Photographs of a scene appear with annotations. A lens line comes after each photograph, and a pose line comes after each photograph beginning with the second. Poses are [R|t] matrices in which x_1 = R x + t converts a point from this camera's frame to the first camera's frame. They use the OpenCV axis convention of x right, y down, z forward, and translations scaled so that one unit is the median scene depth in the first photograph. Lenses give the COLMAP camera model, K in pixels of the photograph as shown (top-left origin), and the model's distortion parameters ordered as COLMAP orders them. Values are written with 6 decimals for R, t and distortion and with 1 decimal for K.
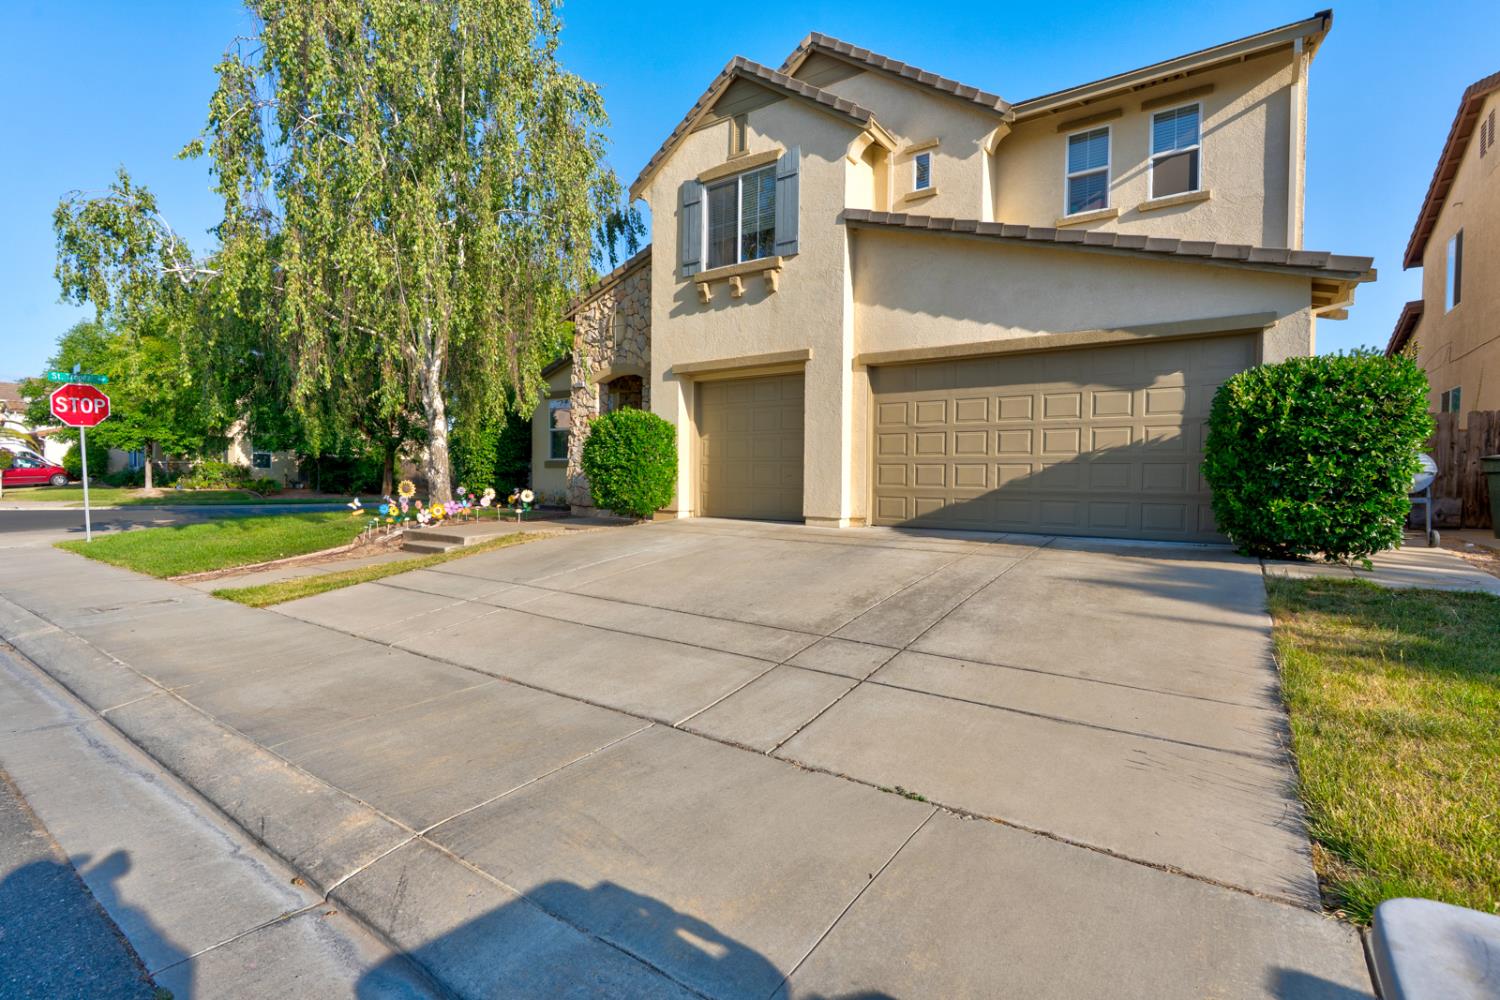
lens RADIAL K [[692.6, 0, 747.6], [0, 692.6, 489.4], [0, 0, 1]] dist [0.003193, 0.000750]
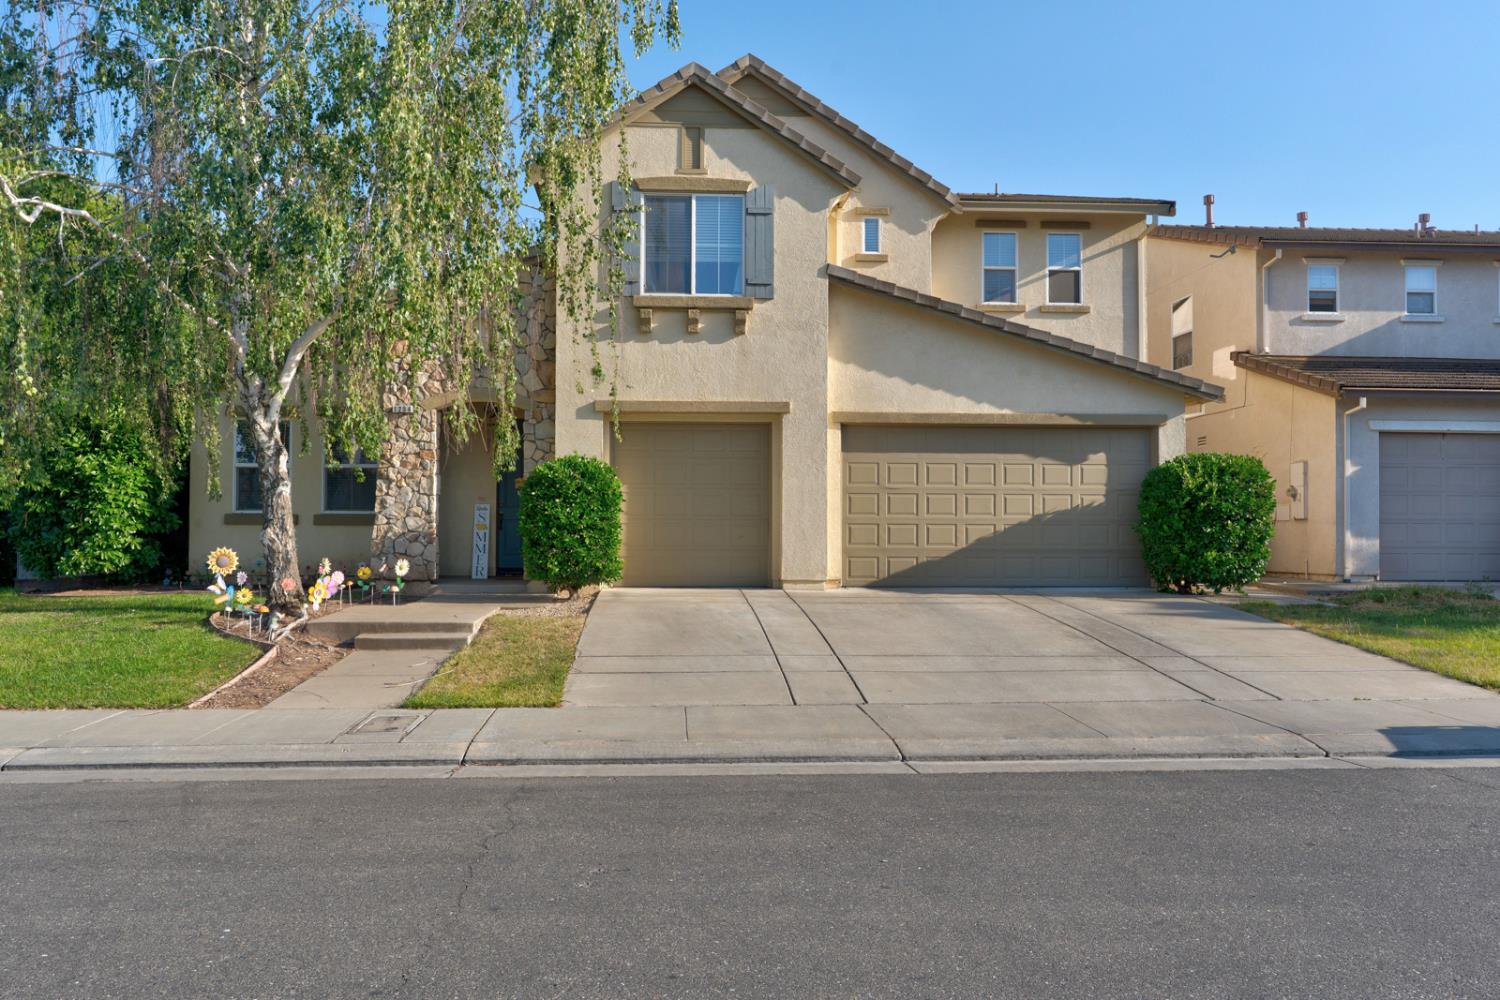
lens RADIAL K [[1082.9, 0, 733.1], [0, 1082.9, 505.1], [0, 0, 1]] dist [0.009198, -0.000685]
pose [[0.783377, 0.008222, 0.621493, -0.915385], [0.016080, 0.999310, -0.033490, -0.014472], [-0.621339, 0.036229, 0.782704, -0.103607]]
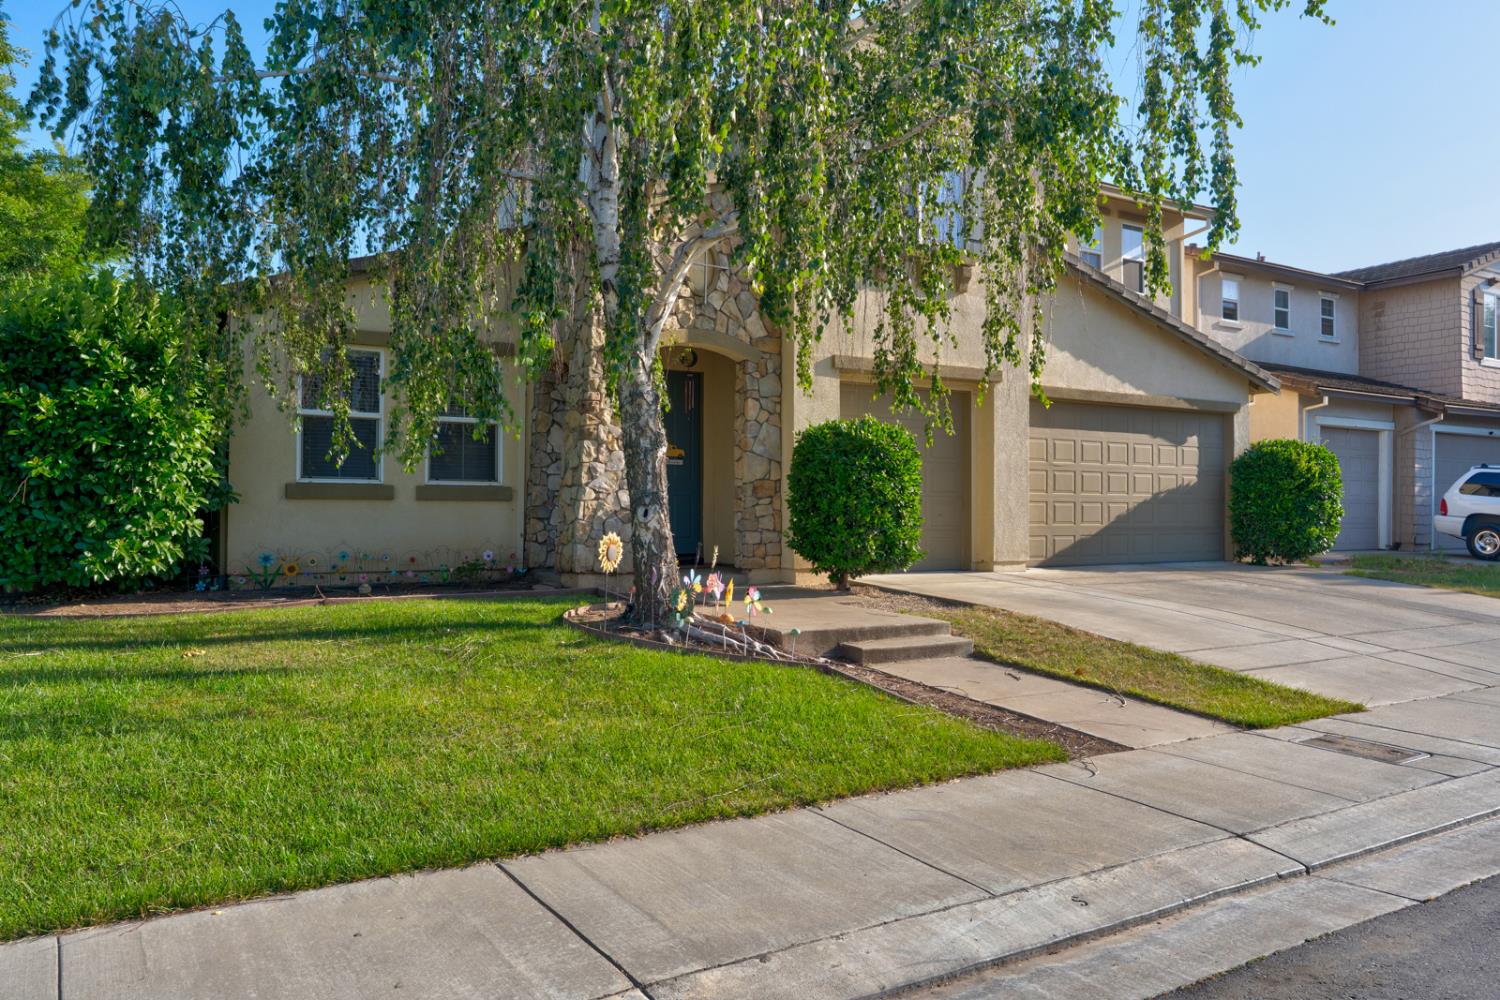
lens RADIAL K [[1094.8, 0, 750.0], [0, 1094.8, 500.0], [0, 0, 1]] dist [0.013356, -0.001610]
pose [[0.377025, 0.000344, 0.926203, -1.362309], [0.017866, 0.999811, -0.007644, -0.034447], [-0.926031, 0.019430, 0.376947, 0.803493]]
